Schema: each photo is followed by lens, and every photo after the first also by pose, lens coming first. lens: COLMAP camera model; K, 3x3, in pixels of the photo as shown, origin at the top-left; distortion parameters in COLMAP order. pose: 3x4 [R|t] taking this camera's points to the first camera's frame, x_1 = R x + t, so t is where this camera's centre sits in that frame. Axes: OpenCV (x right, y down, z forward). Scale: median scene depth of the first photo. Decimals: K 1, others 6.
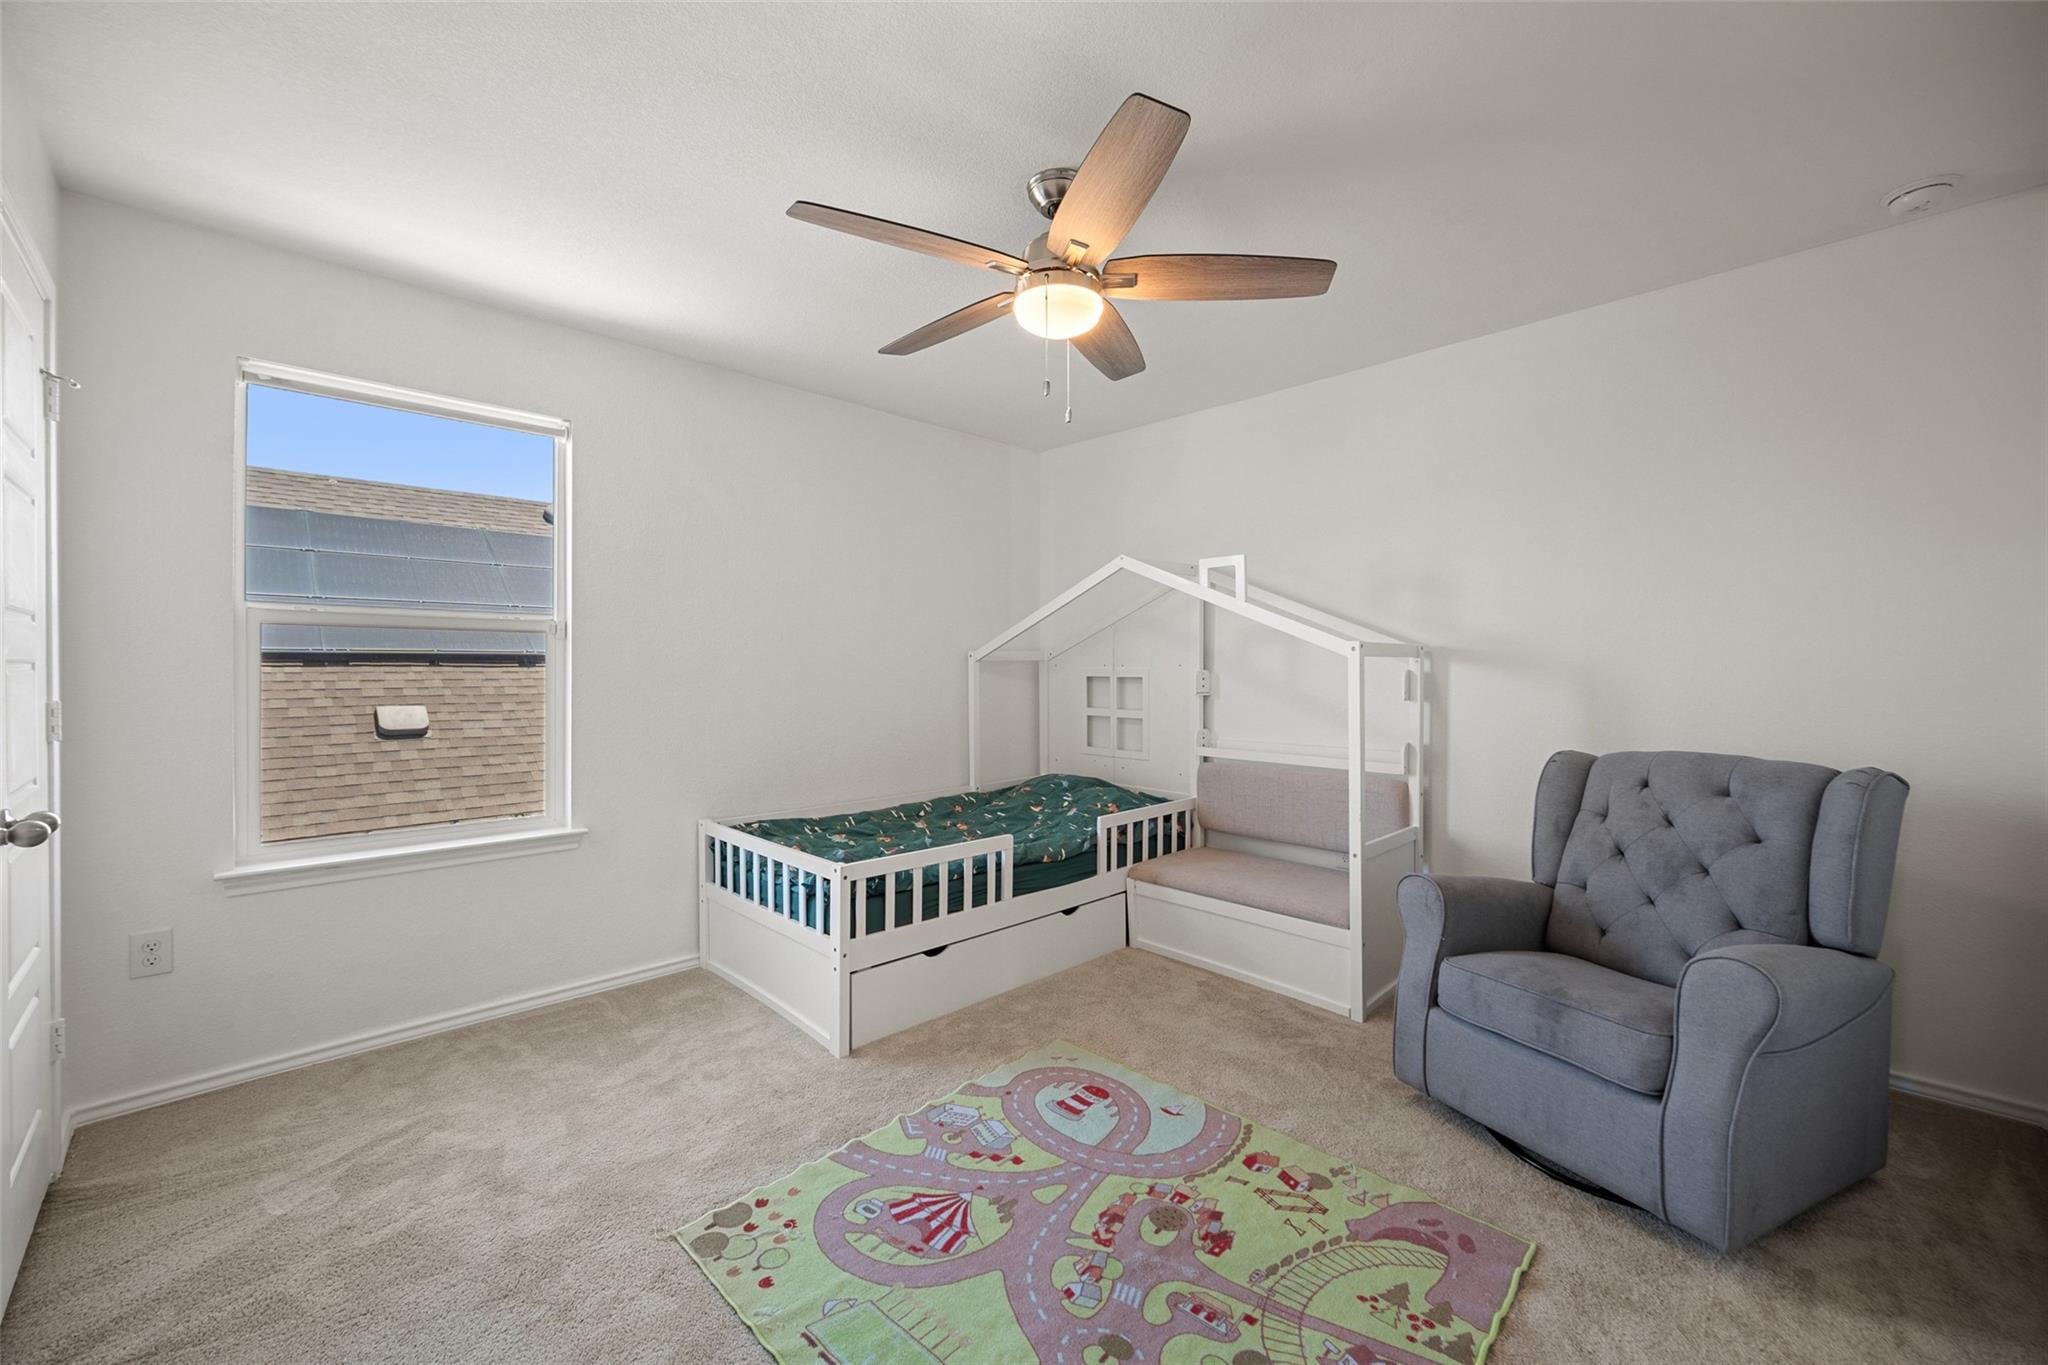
lens RADIAL K [[804.1, 0, 1022.0], [0, 804.1, 679.8], [0, 0, 1]] dist [-0.000010, -0.000333]
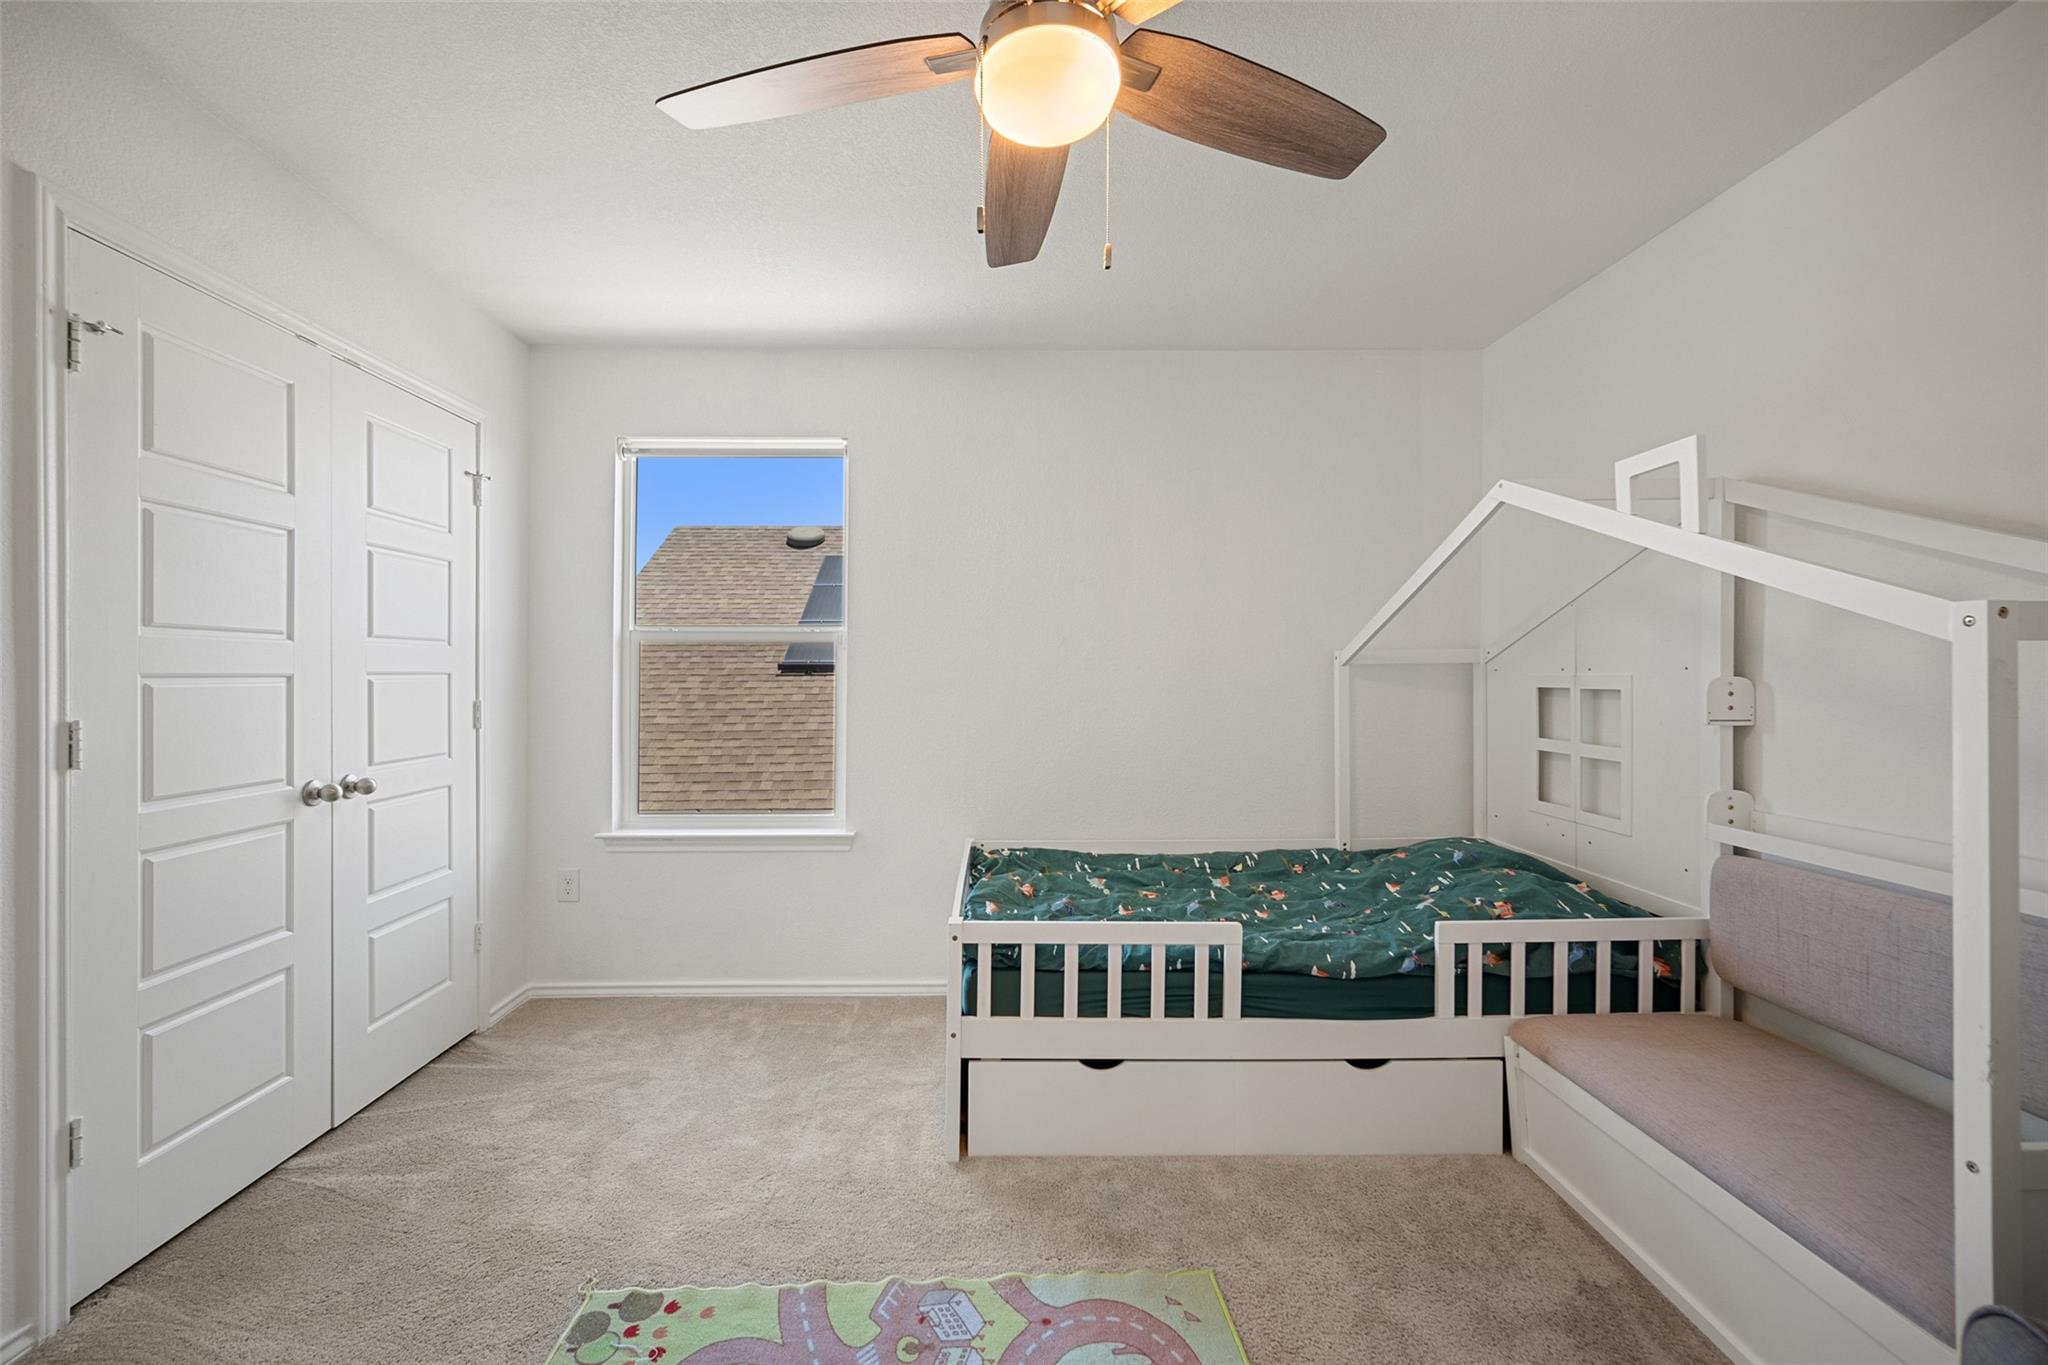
lens RADIAL K [[824.4, 0, 1024.0], [0, 824.4, 682.5], [0, 0, 1]] dist [-0.001678, -0.000397]
pose [[0.726837, 0.003254, -0.686803, 0.327273], [-0.007574, 0.999966, -0.003277, -0.004337], [0.686769, 0.007584, 0.726836, 0.376602]]
